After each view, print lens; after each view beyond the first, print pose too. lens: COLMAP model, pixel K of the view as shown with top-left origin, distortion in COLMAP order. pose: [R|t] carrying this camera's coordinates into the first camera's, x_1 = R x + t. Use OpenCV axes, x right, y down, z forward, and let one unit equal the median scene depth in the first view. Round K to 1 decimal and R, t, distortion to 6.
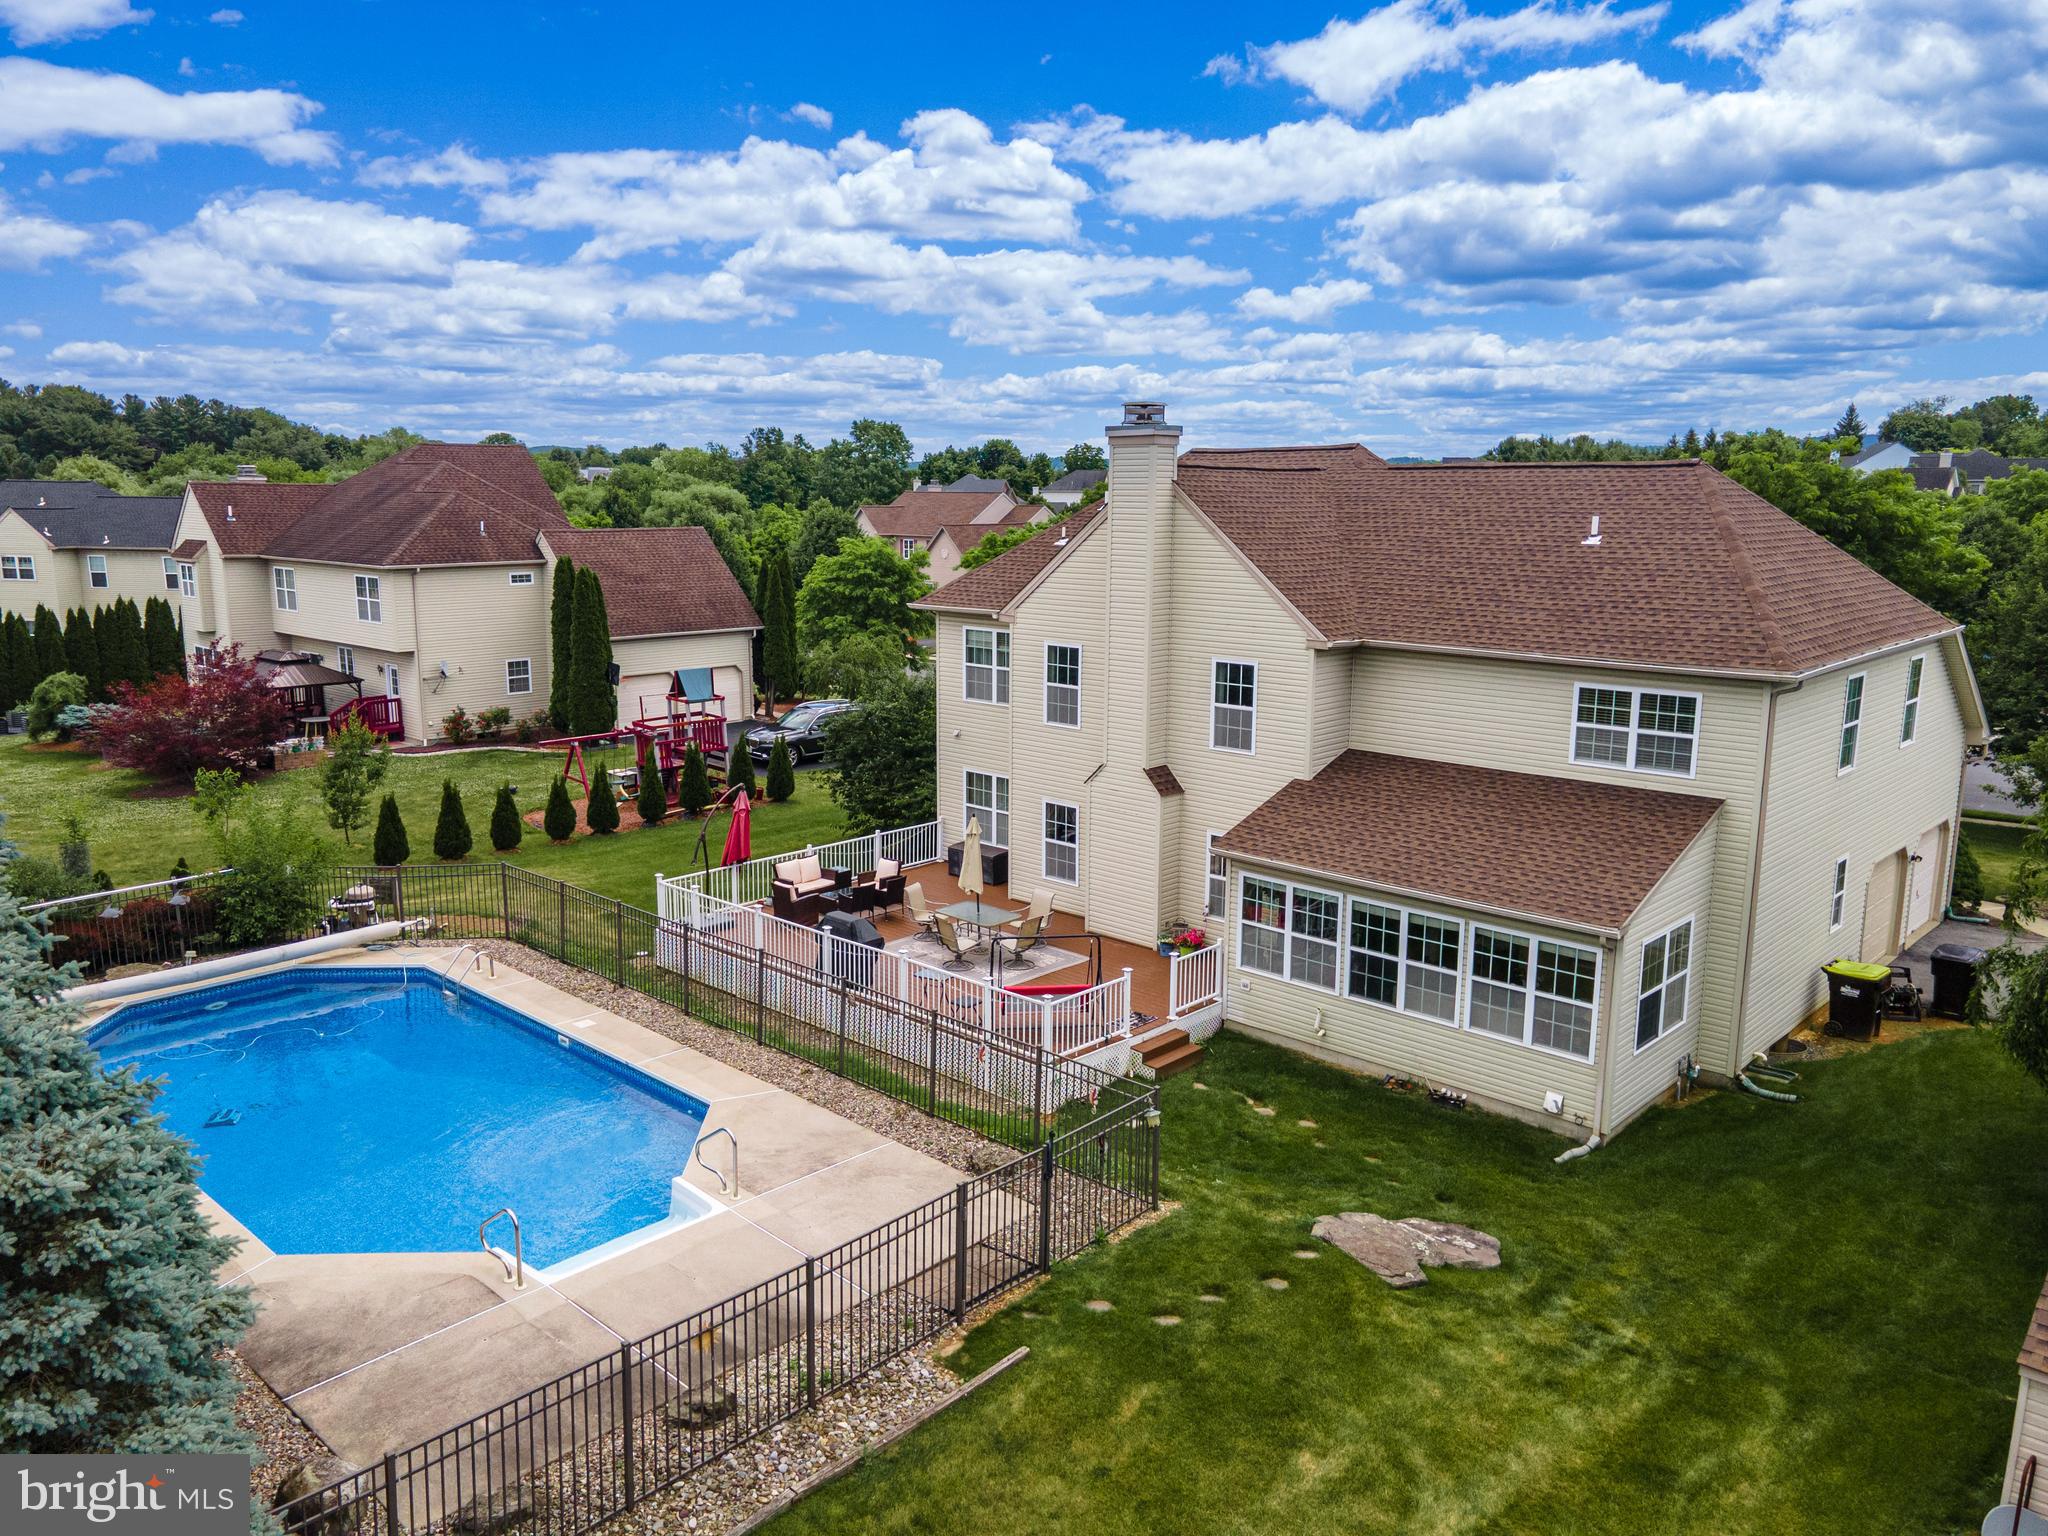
lens RADIAL K [[1491.7, 0, 997.8], [0, 1491.7, 779.8], [0, 0, 1]] dist [0.021148, 0.035939]
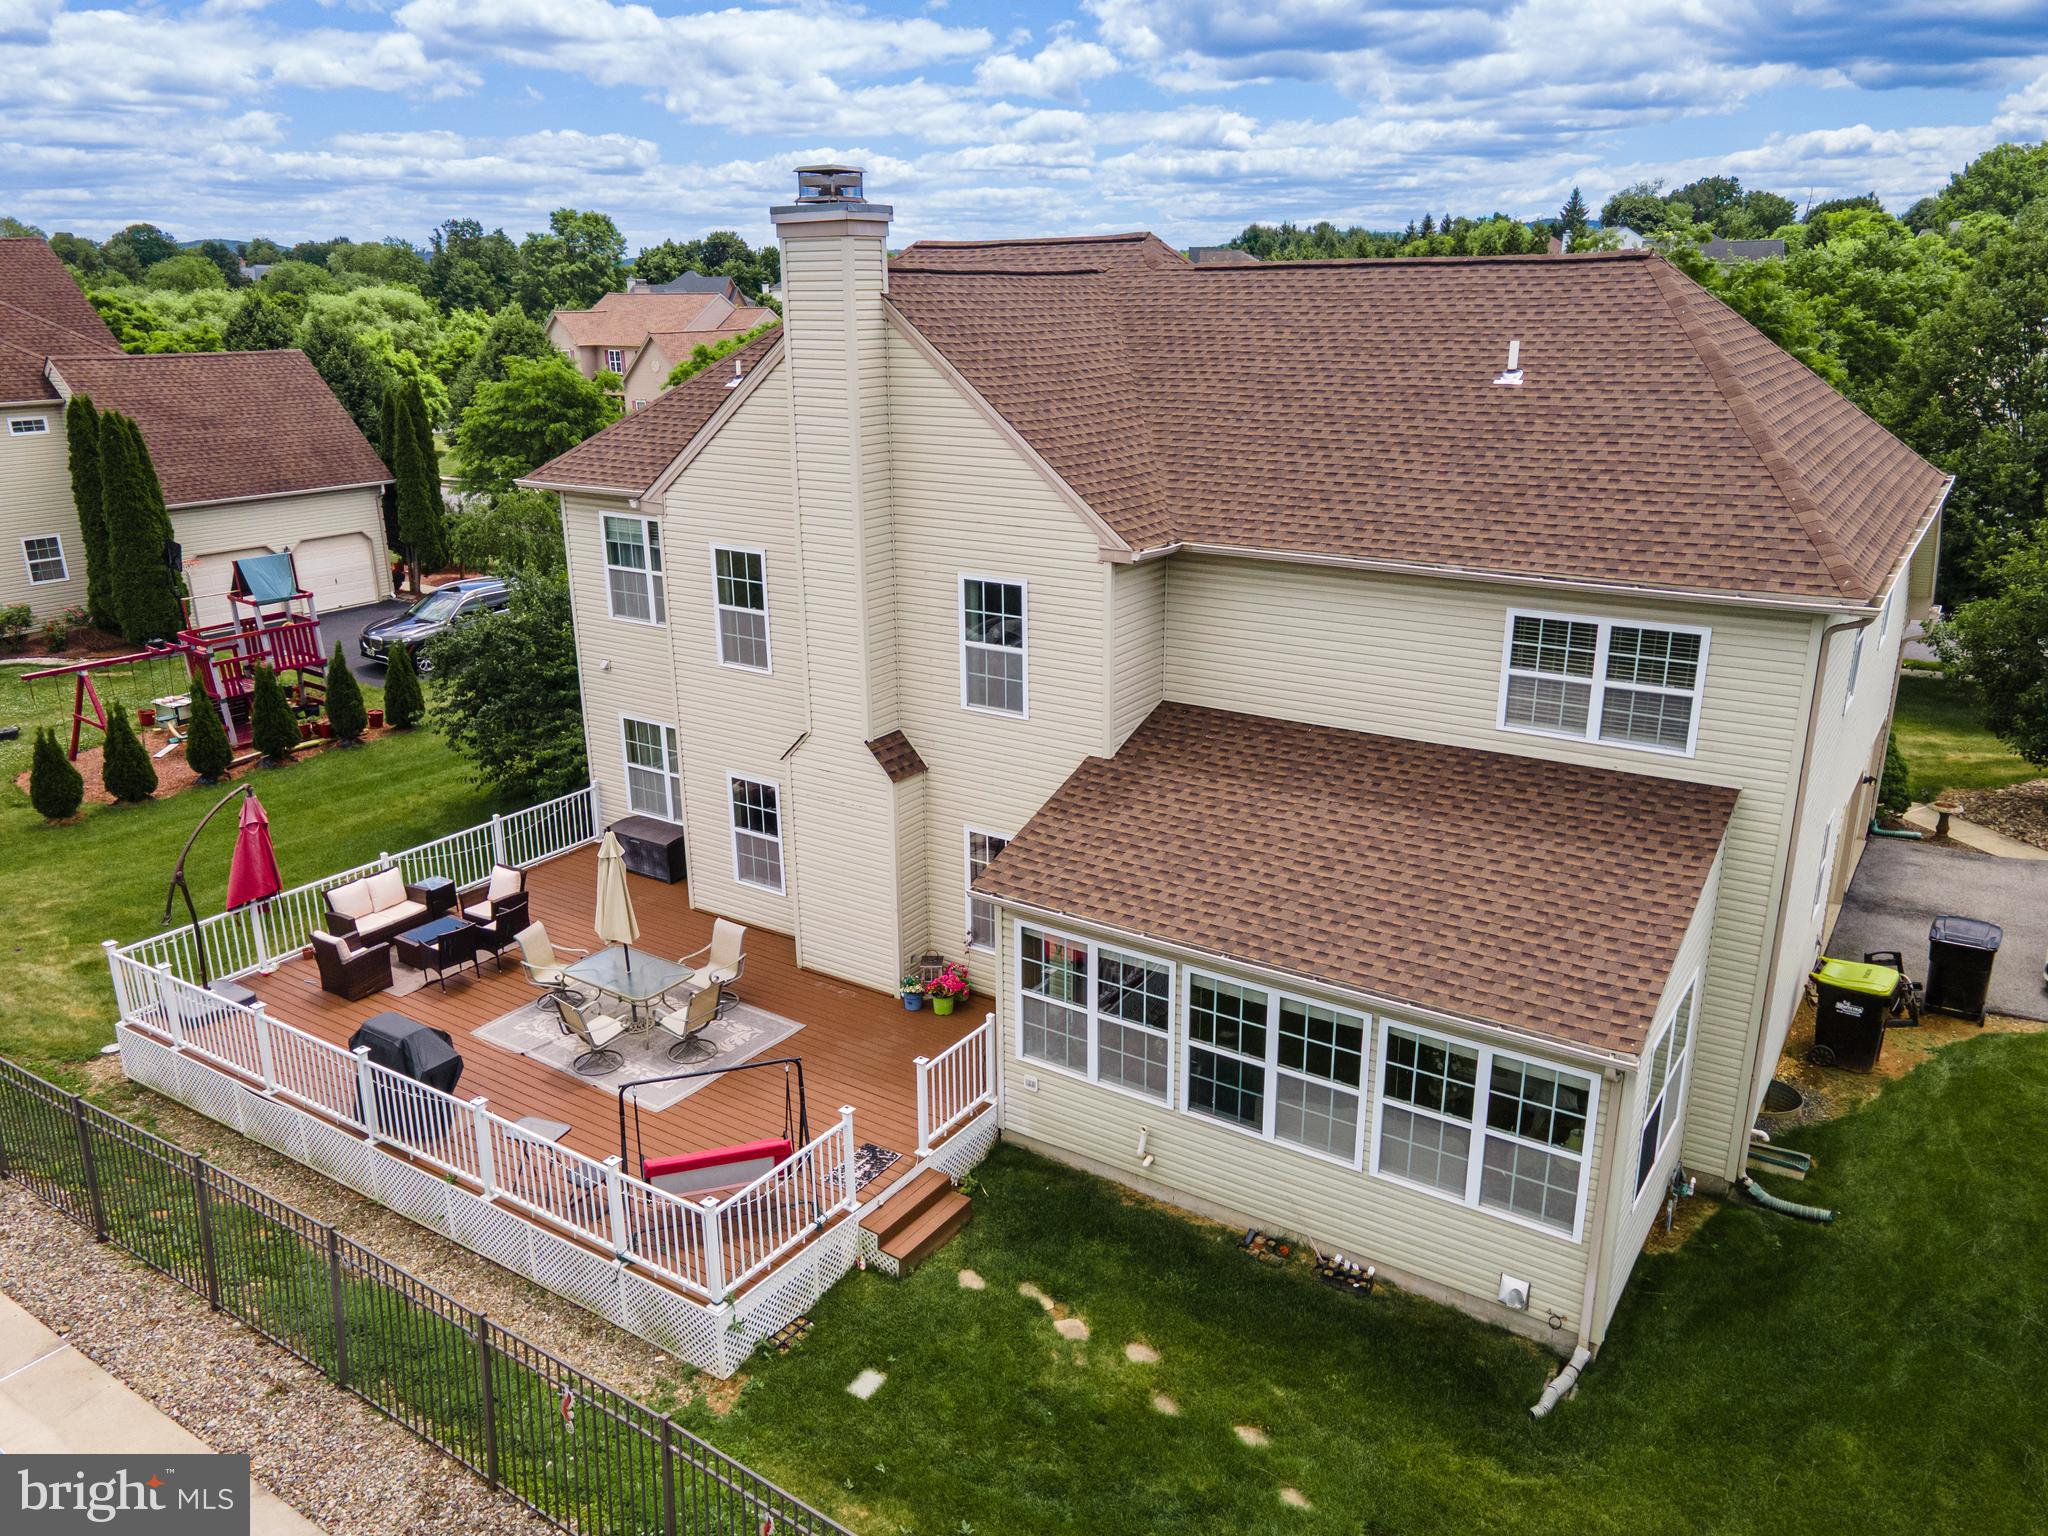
lens RADIAL K [[1496.4, 0, 998.1], [0, 1496.4, 774.1], [0, 0, 1]] dist [0.042576, 0.005658]
pose [[0.986187, -0.065368, 0.152192, 0.056441], [0.046315, 0.991008, 0.125534, -0.078101], [-0.159029, -0.116752, 0.980346, 0.349077]]
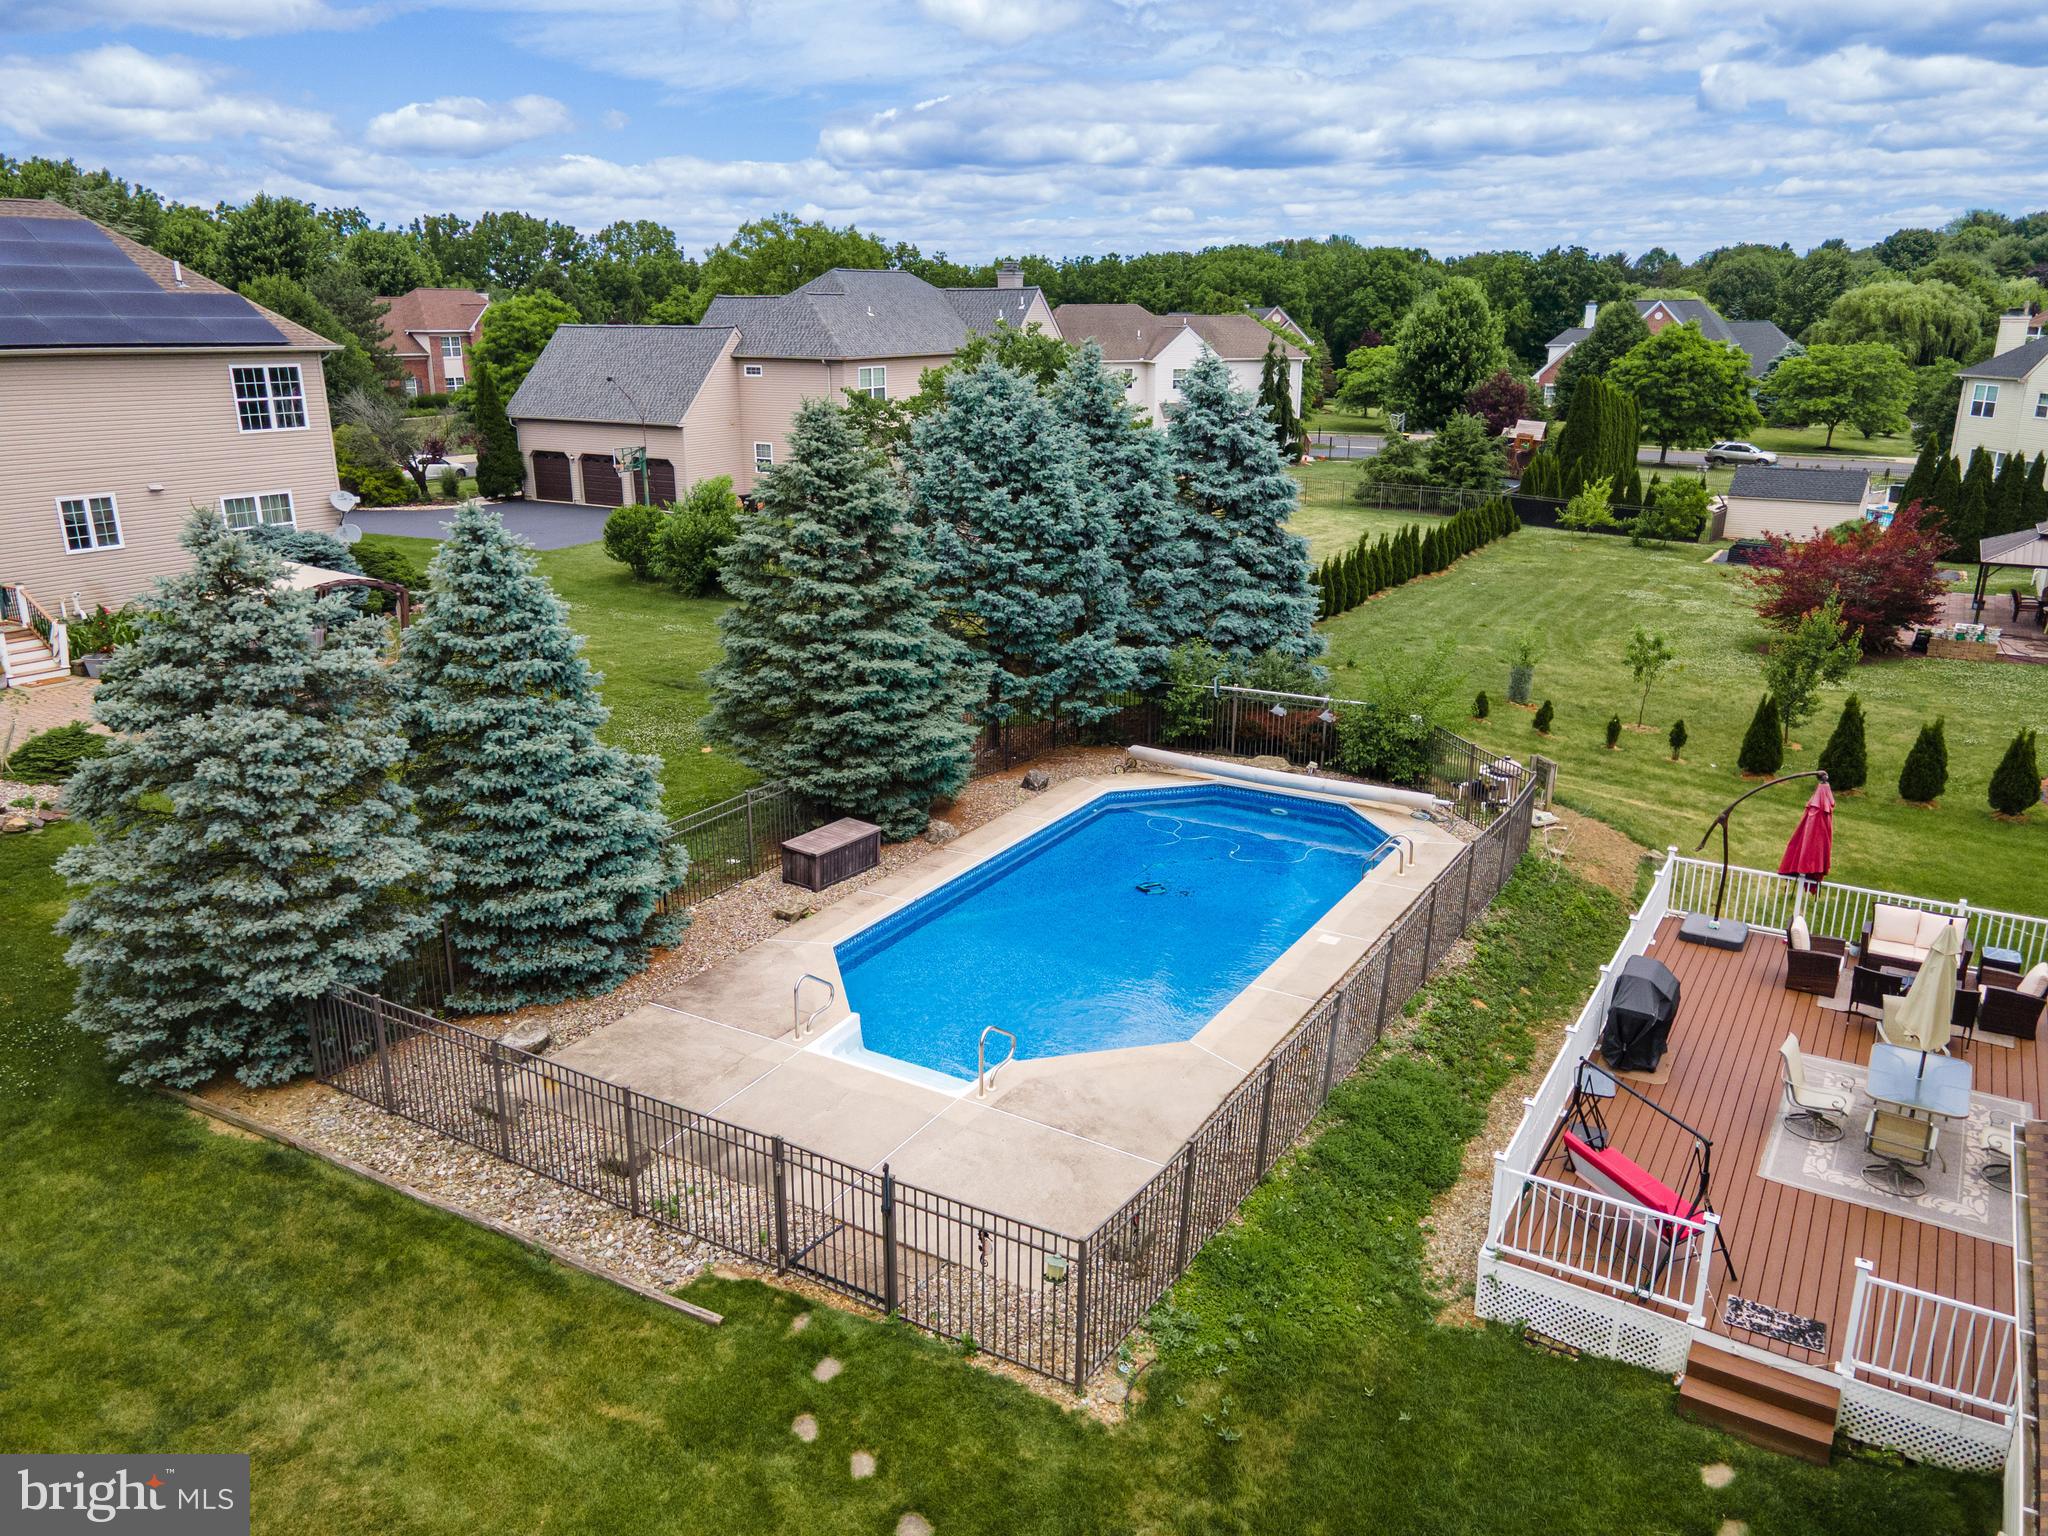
lens RADIAL K [[1491.7, 0, 997.8], [0, 1491.7, 779.8], [0, 0, 1]] dist [0.021148, 0.035939]
pose [[0.211069, 0.290350, -0.933352, 0.468116], [-0.184841, 0.949492, 0.253571, -0.115626], [0.959835, 0.119001, 0.254077, 0.507238]]
